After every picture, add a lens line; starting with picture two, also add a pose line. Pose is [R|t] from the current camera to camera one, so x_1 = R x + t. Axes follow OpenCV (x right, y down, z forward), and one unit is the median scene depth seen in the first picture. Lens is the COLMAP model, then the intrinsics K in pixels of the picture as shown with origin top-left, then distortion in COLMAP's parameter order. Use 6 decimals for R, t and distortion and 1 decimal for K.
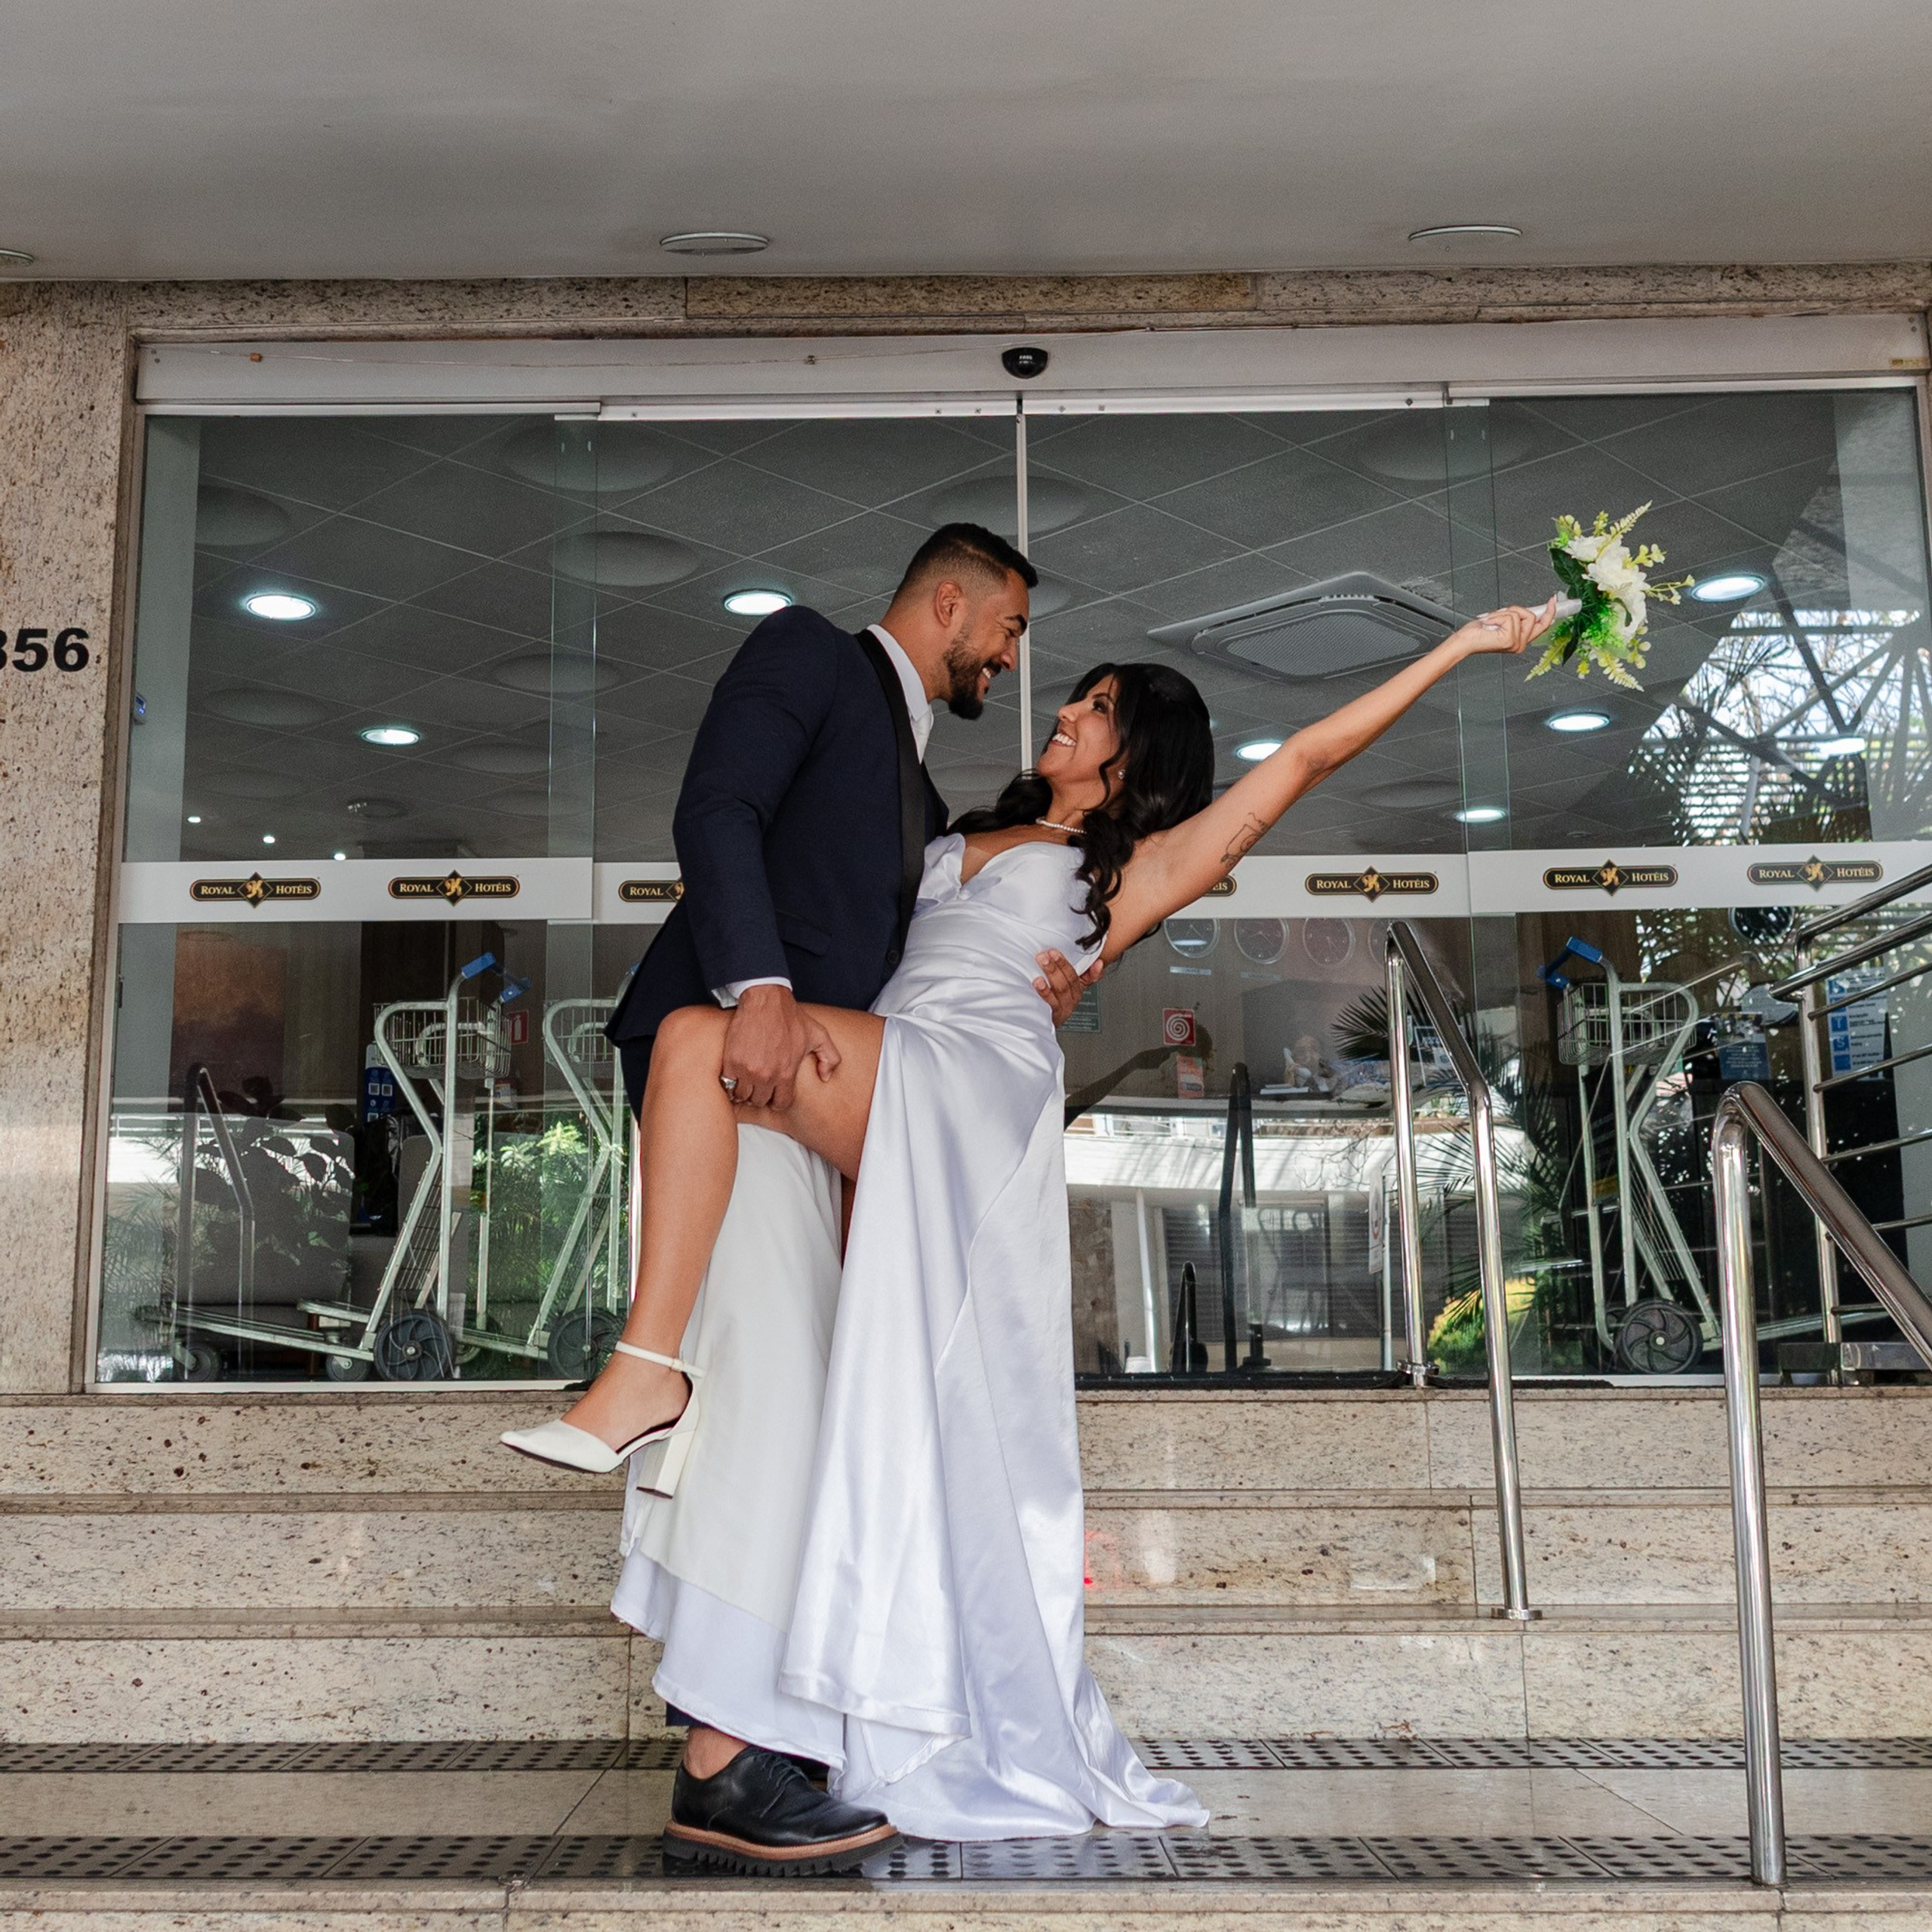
lens RADIAL K [[2205.8, 0, 849.2], [0, 2205.8, 968.3], [0, 0, 1]] dist [0.039654, -0.122017]
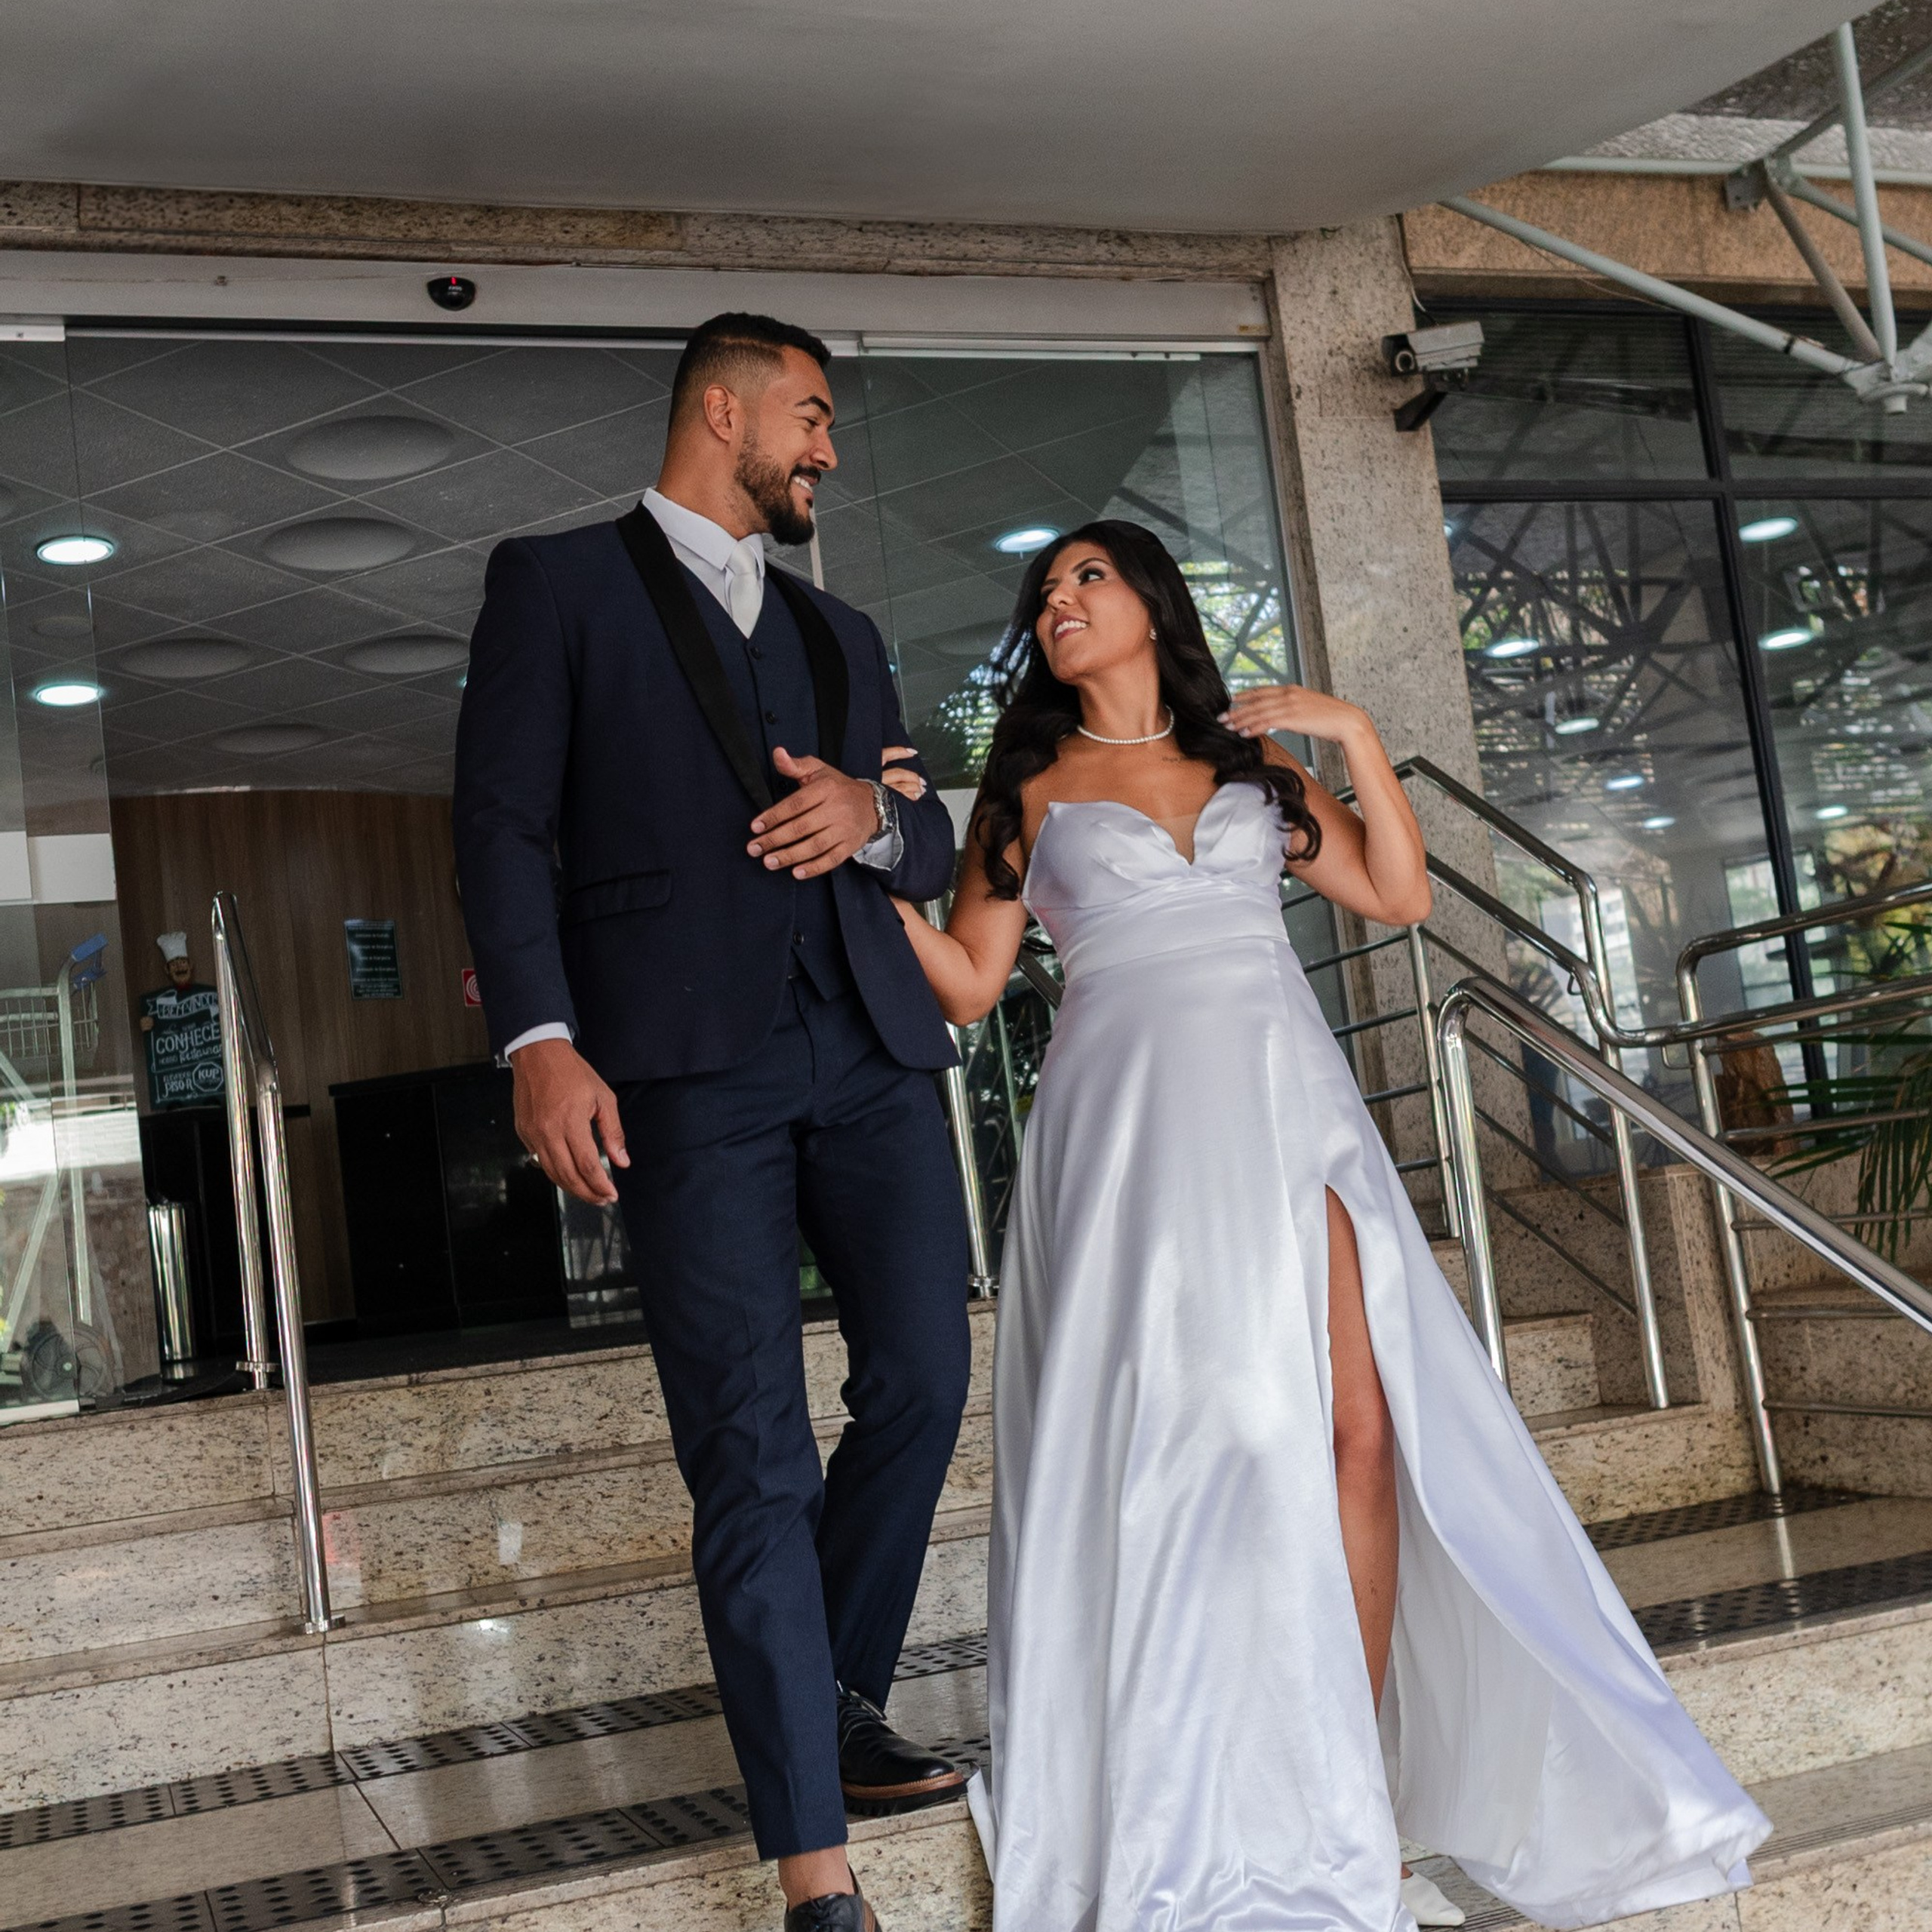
lens RADIAL K [[2218.1, 0, 803.3], [0, 2218.1, 1069.5], [0, 0, 1]] dist [0.018339, -0.036215]
pose [[0.936341, -0.077599, 0.342408, -0.140448], [0.056337, 0.995839, 0.071628, -0.000565], [-0.346542, -0.047778, 0.936817, 0.031486]]
